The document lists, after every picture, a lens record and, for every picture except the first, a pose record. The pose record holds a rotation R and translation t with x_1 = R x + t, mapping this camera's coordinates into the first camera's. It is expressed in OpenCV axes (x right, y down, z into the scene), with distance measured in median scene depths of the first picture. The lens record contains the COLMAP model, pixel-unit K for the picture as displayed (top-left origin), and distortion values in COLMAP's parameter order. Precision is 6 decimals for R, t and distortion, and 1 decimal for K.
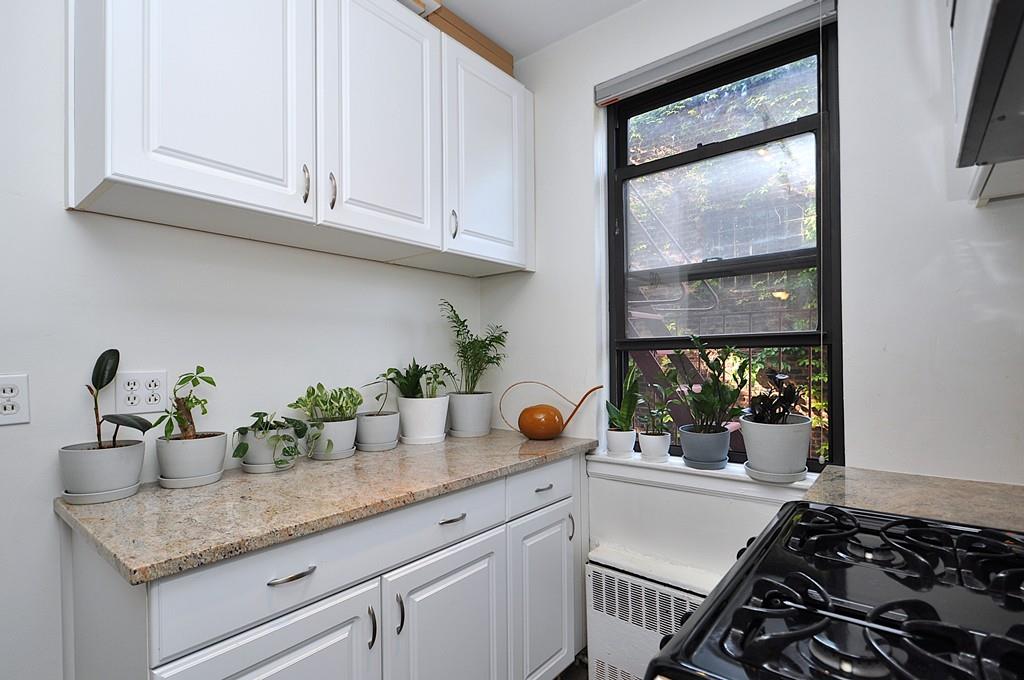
lens RADIAL K [[499.3, 0, 509.9], [0, 499.3, 353.9], [0, 0, 1]] dist [0.002491, -0.000361]
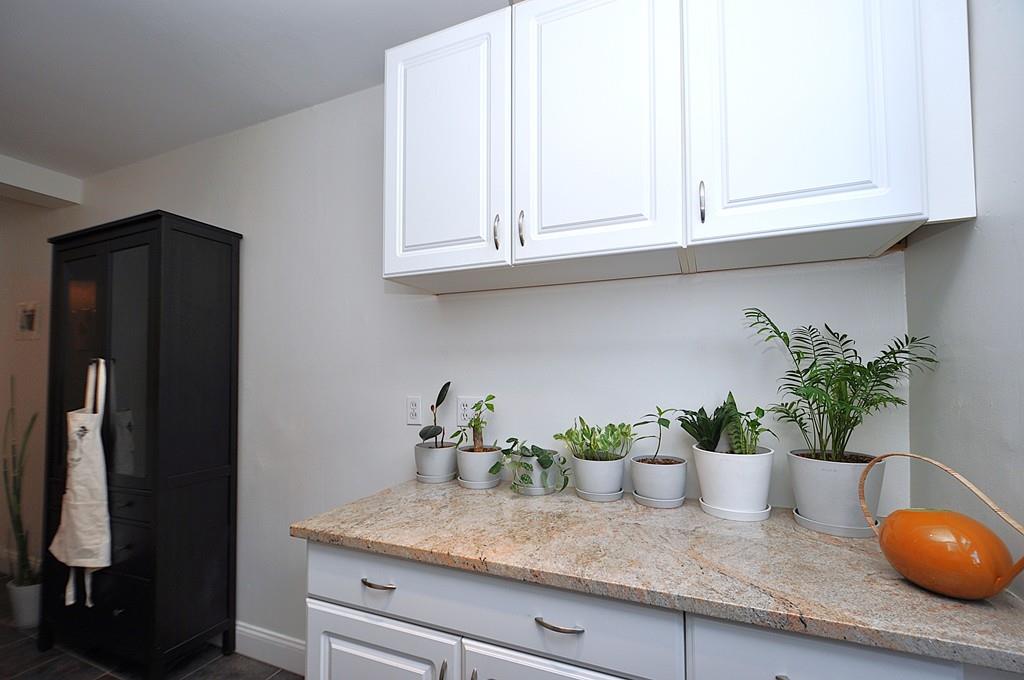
lens RADIAL K [[435.1, 0, 516.0], [0, 435.1, 357.7], [0, 0, 1]] dist [0.002316, -0.000242]
pose [[0.292023, -0.030253, -0.955933, 0.504038], [0.004134, 0.999530, -0.030369, -0.040780], [0.956402, 0.004916, 0.292011, 0.785151]]
